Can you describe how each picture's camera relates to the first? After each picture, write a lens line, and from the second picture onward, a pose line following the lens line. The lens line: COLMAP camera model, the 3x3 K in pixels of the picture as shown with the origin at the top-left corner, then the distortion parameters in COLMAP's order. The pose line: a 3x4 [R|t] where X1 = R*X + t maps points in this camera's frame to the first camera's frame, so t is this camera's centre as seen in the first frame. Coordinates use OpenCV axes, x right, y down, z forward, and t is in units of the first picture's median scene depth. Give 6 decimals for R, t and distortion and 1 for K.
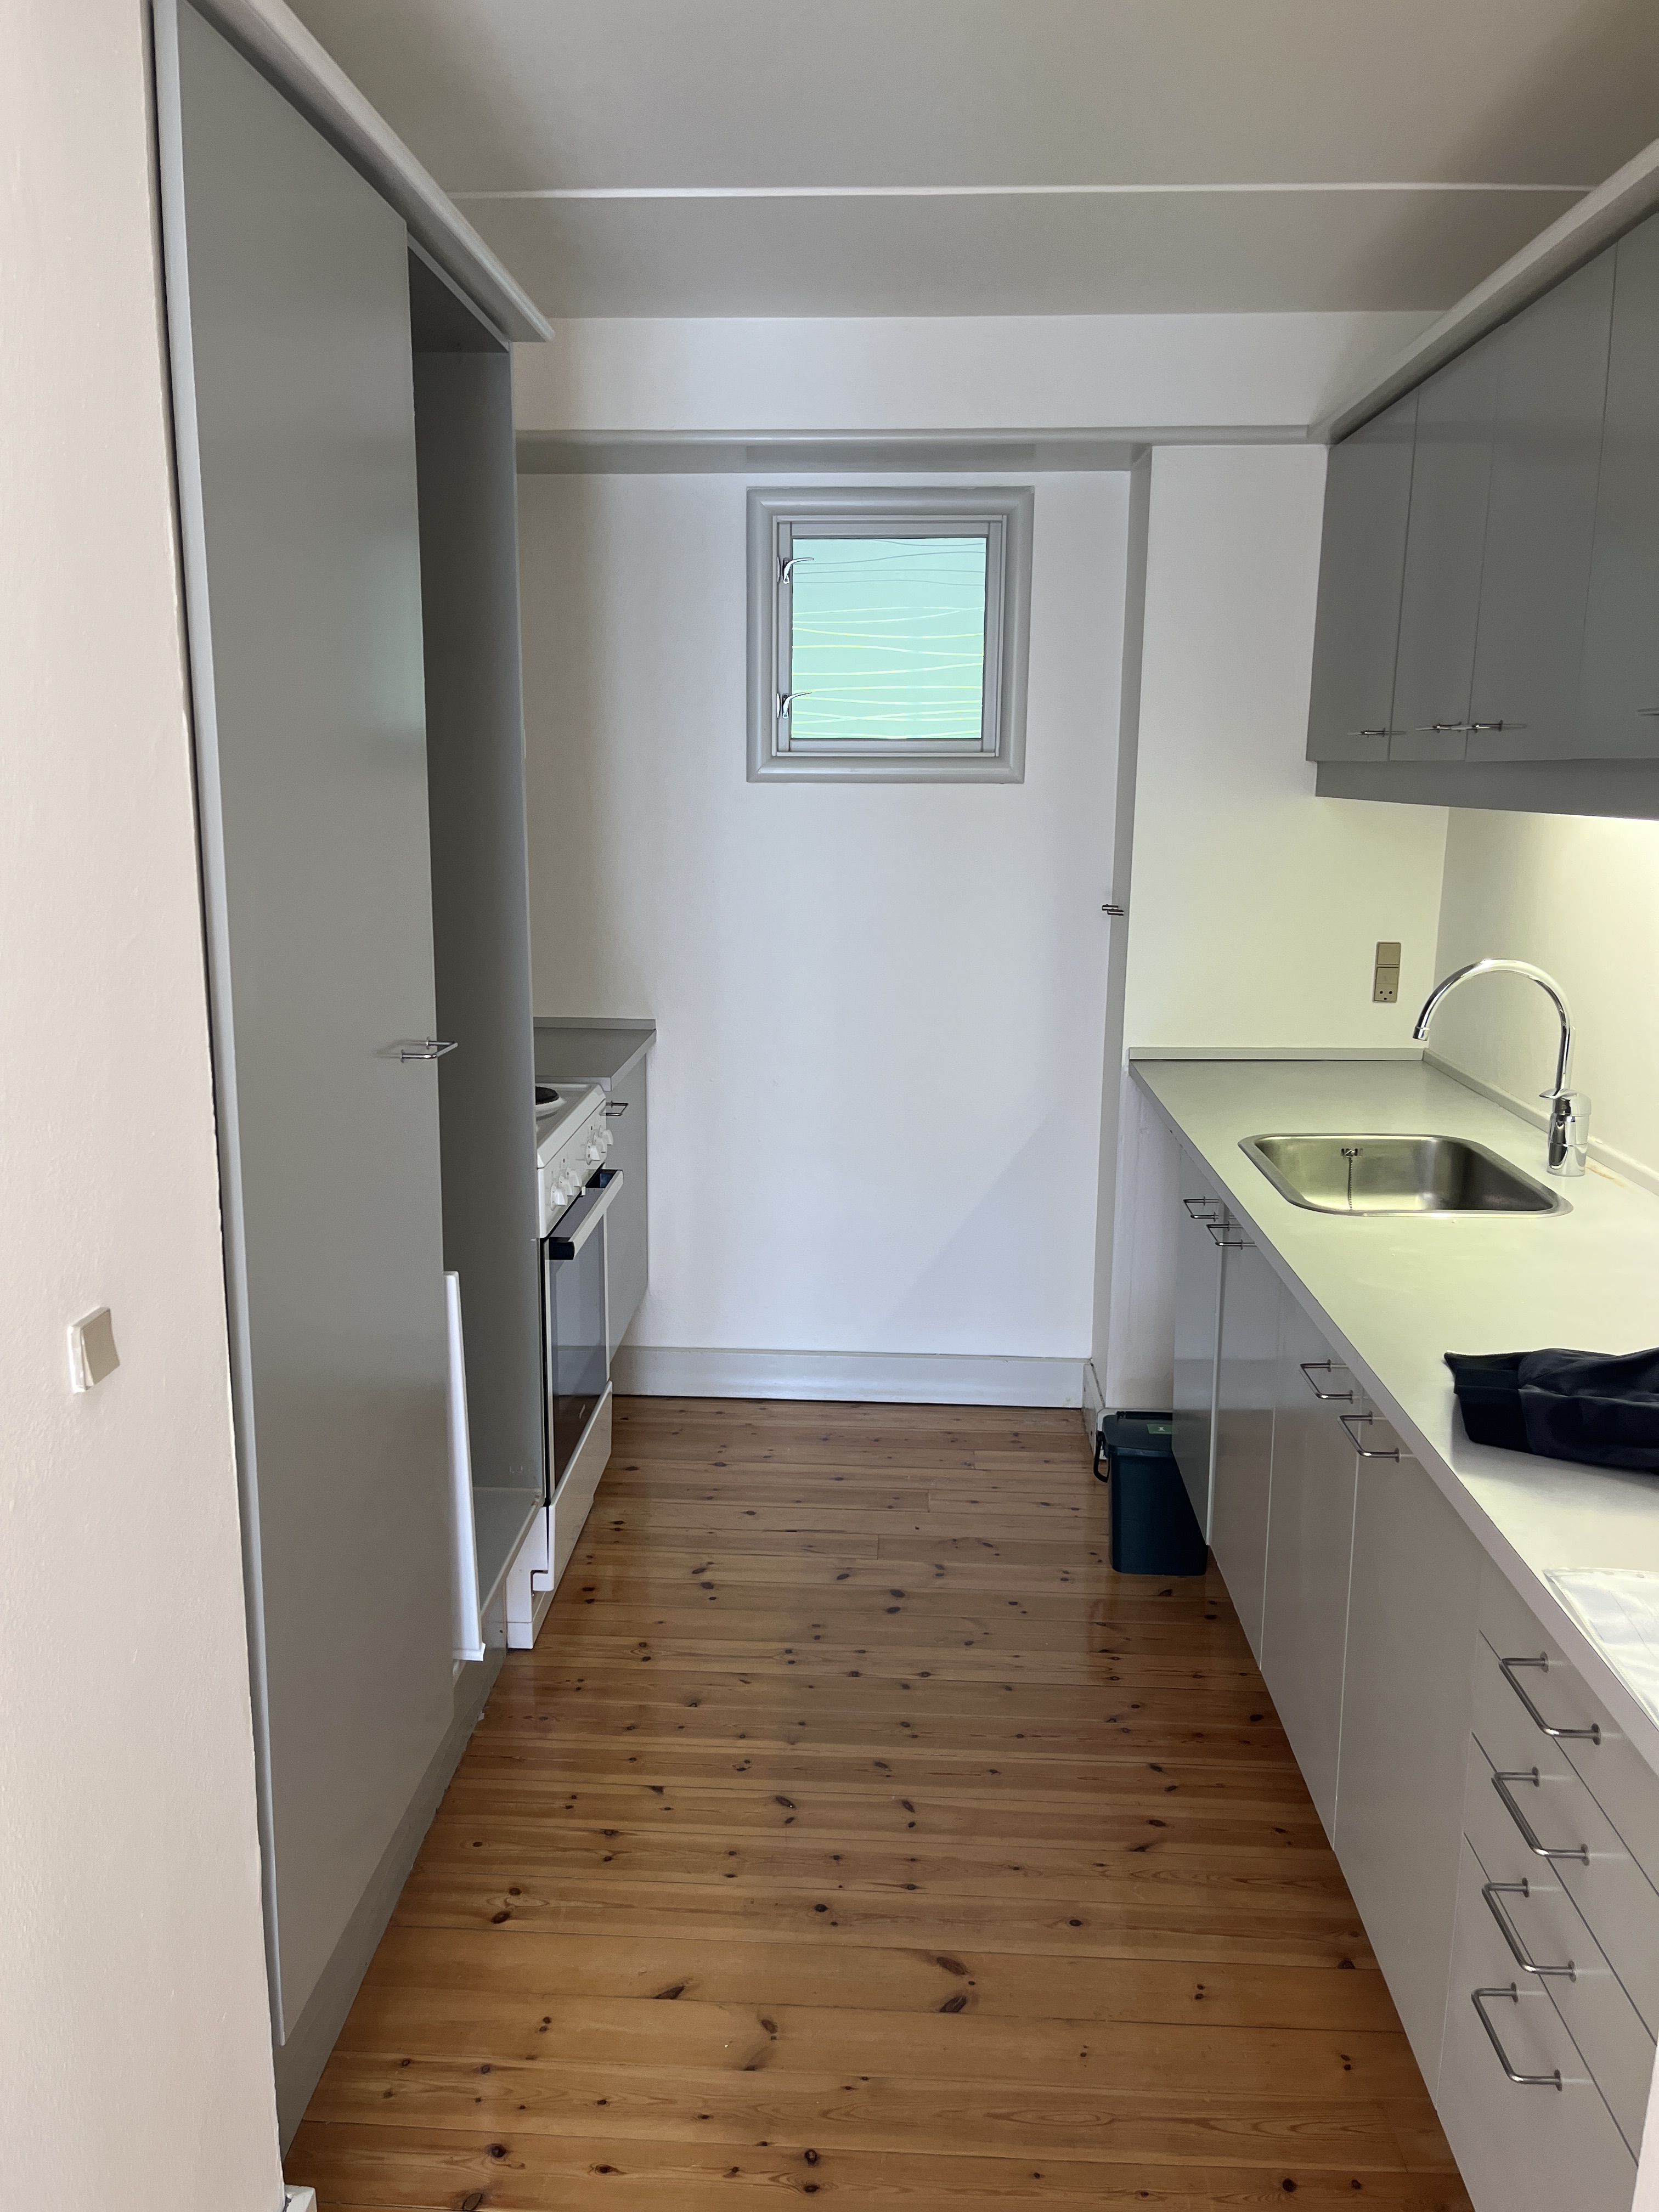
lens RADIAL K [[1663.5, 0, 825.9], [0, 1663.5, 1111.9], [0, 0, 1]] dist [0.001172, -0.000217]
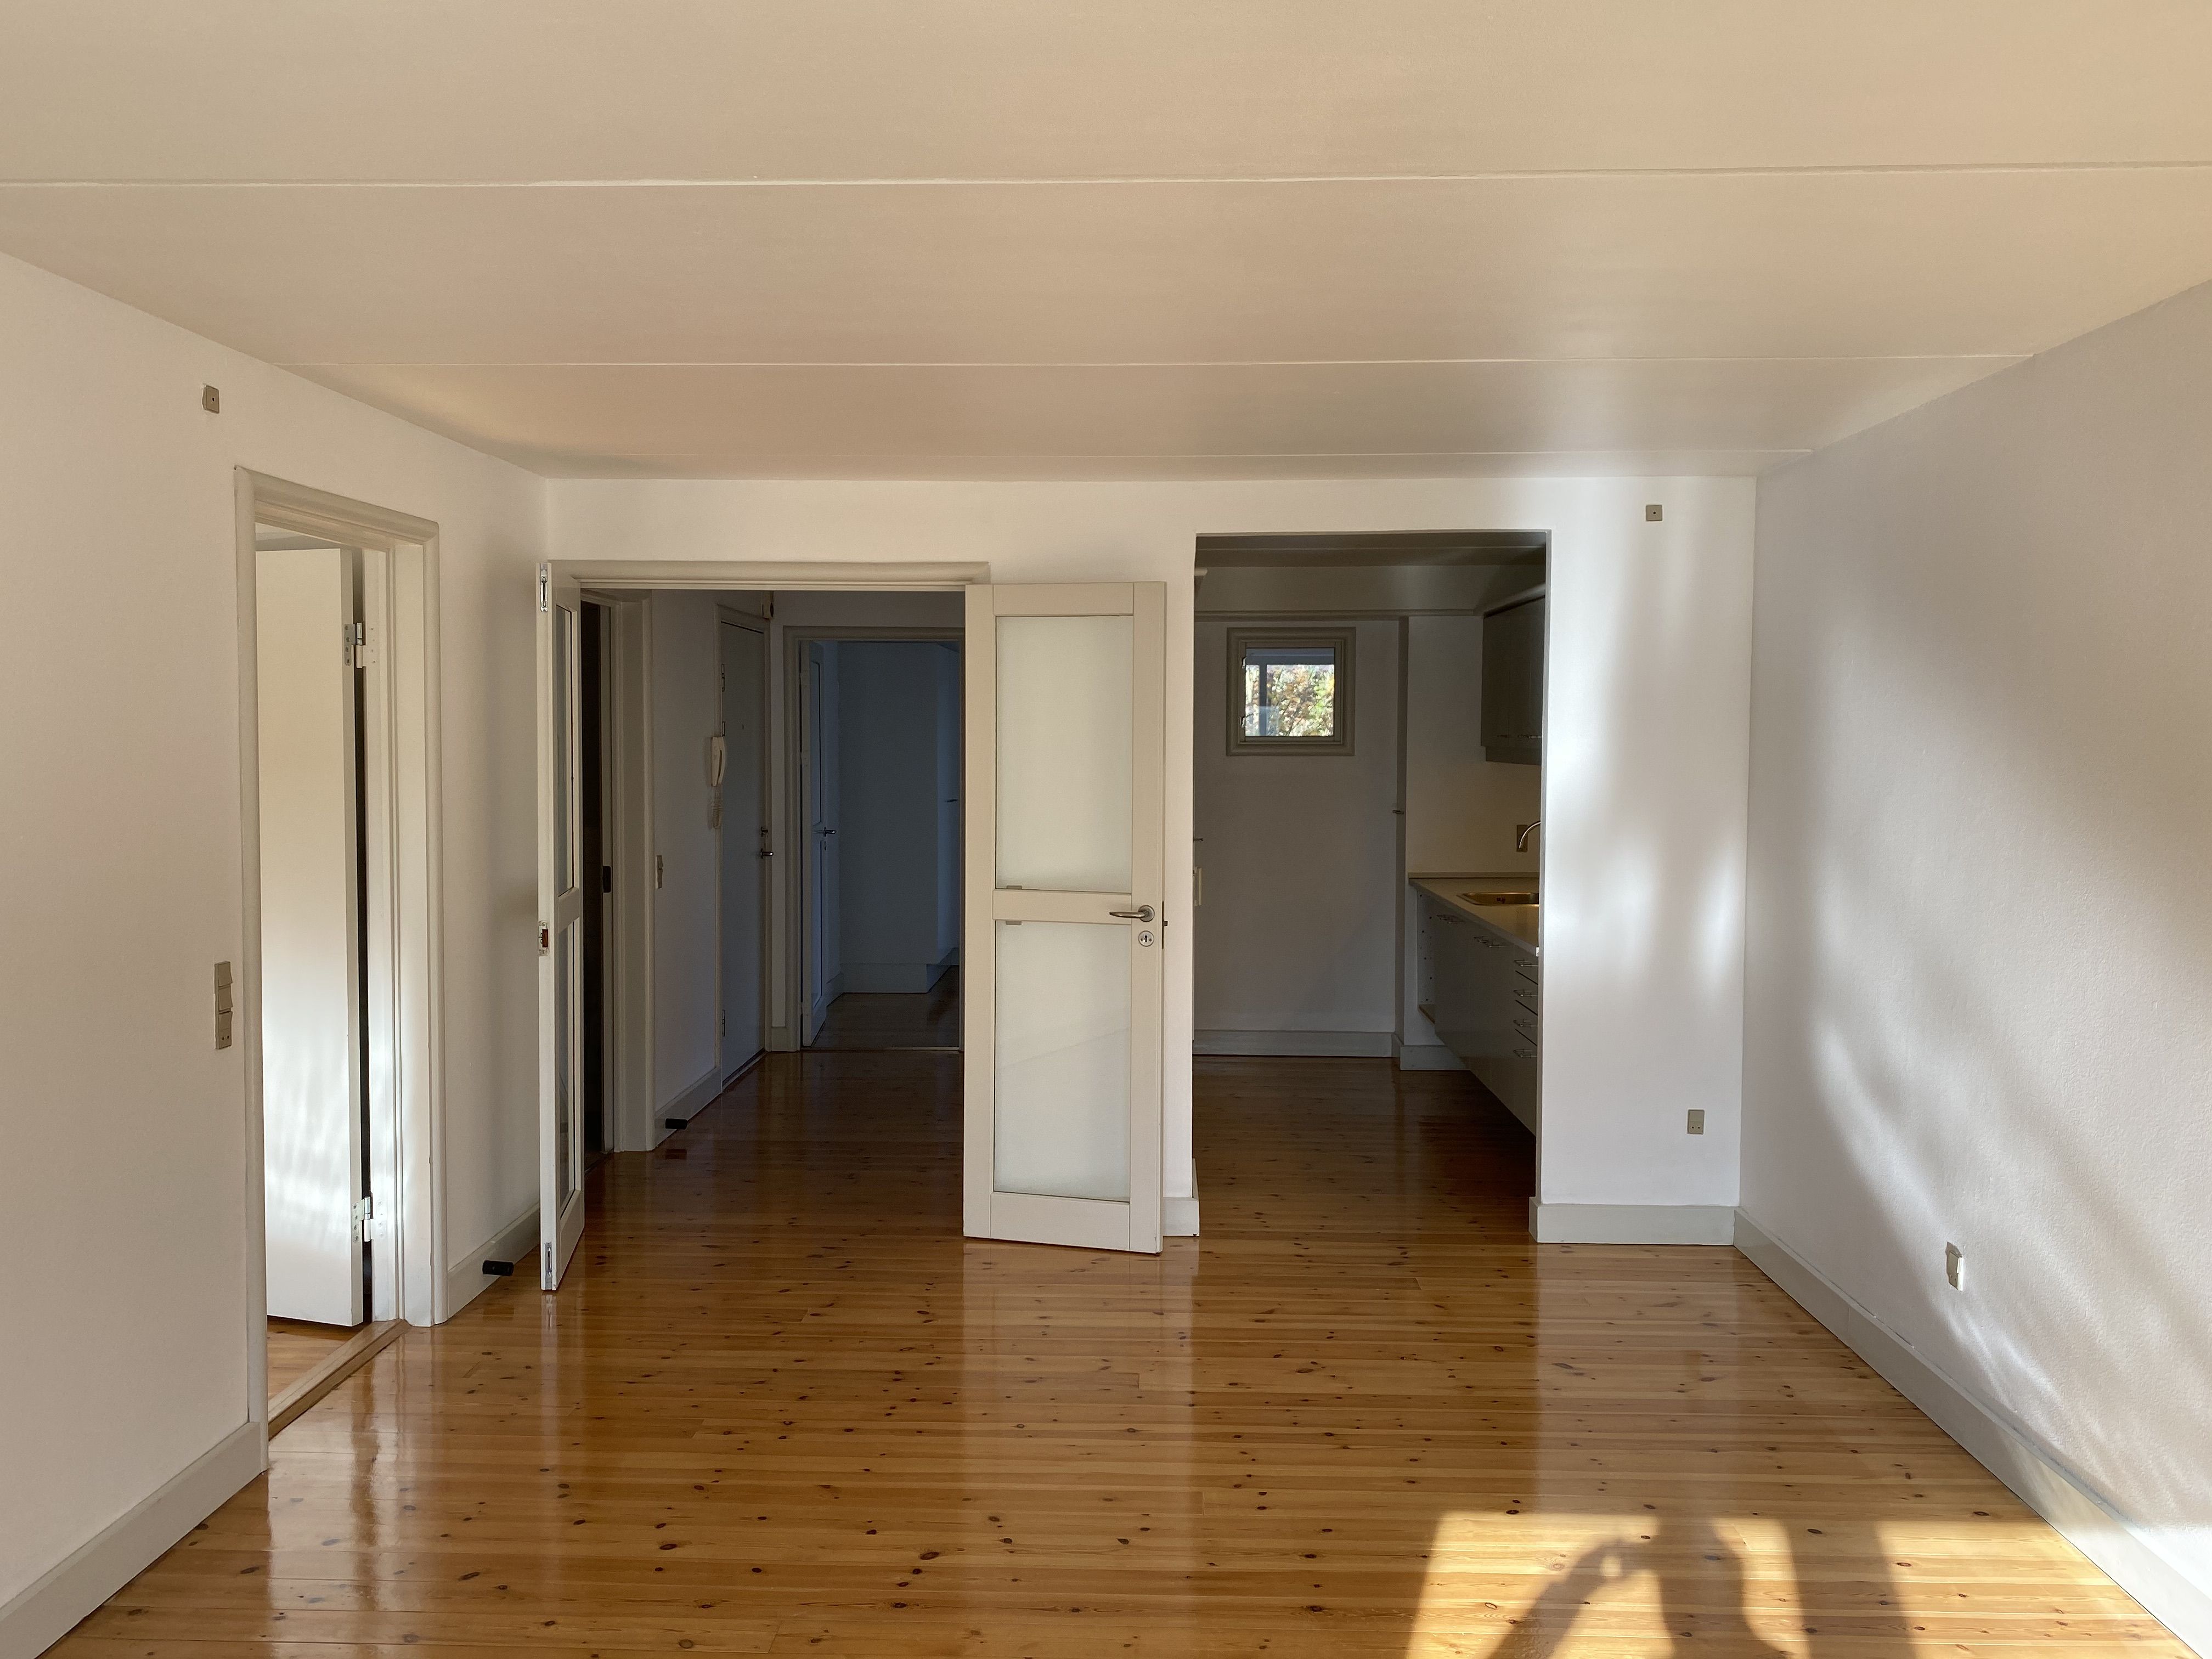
lens RADIAL K [[1680.1, 0, 1102.6], [0, 1680.1, 820.3], [0, 0, 1]] dist [0.005757, 0.000242]
pose [[0.999890, -0.010860, 0.010105, -0.240540], [0.012272, 0.988270, -0.152221, 0.221626], [-0.008333, 0.152328, 0.988295, -1.187955]]
